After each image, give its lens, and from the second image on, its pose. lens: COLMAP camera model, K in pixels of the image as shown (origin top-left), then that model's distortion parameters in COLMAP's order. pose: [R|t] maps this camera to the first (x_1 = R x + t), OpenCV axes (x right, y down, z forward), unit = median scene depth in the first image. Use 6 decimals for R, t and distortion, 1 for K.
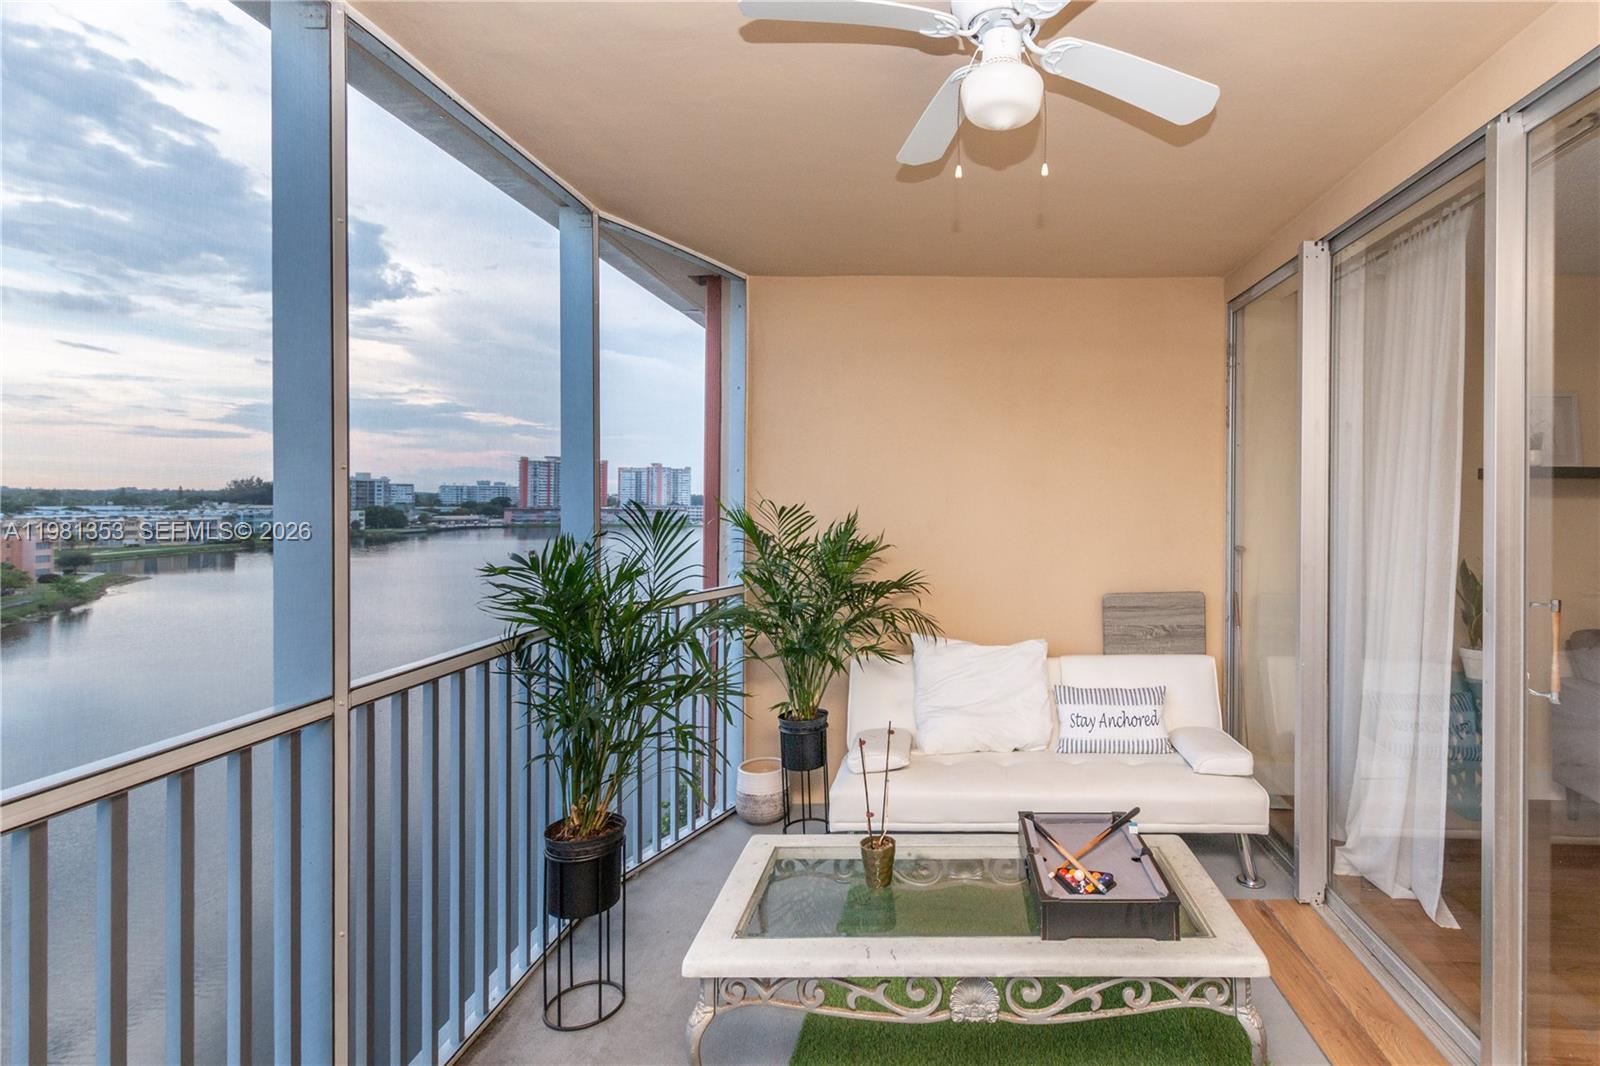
lens RADIAL K [[753.5, 0, 735.9], [0, 753.5, 496.0], [0, 0, 1]] dist [0.000682, -0.003386]
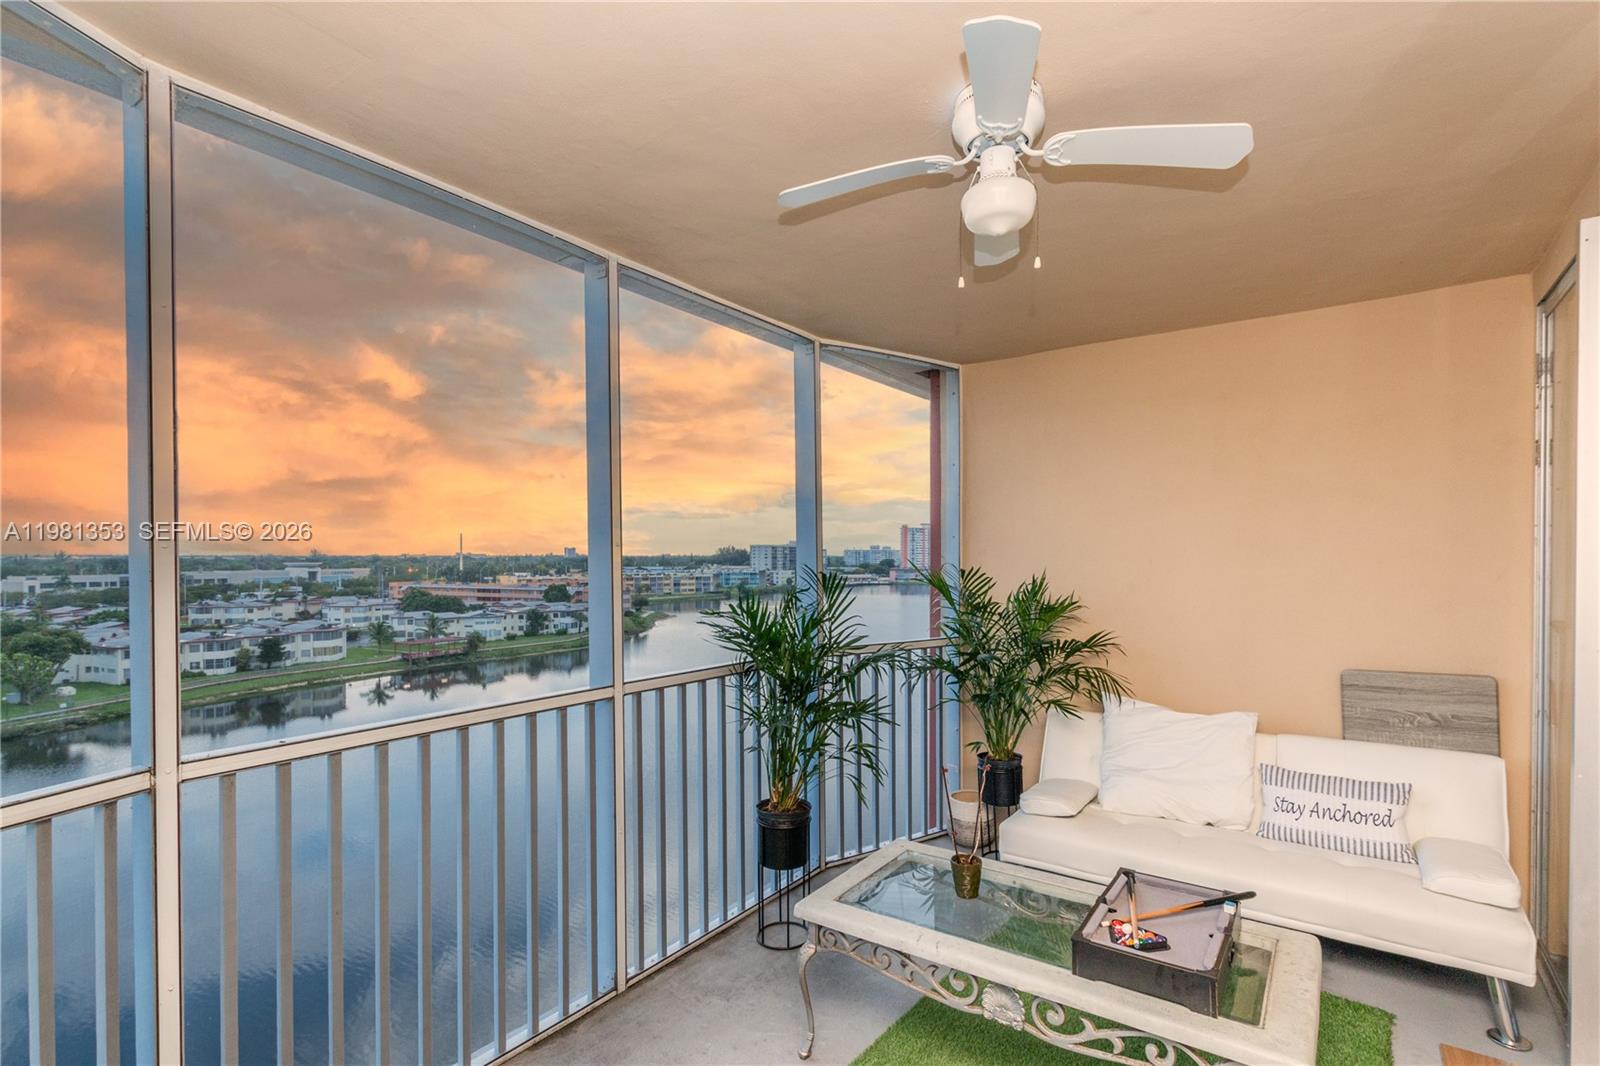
lens RADIAL K [[753.5, 0, 846.8], [0, 753.5, 565.0], [0, 0, 1]] dist [0.000682, -0.003386]
pose [[0.825523, -0.001650, -0.564366, 0.504161], [0.010305, 0.999873, 0.012150, -0.007263], [0.564274, -0.015846, 0.825436, -0.040276]]
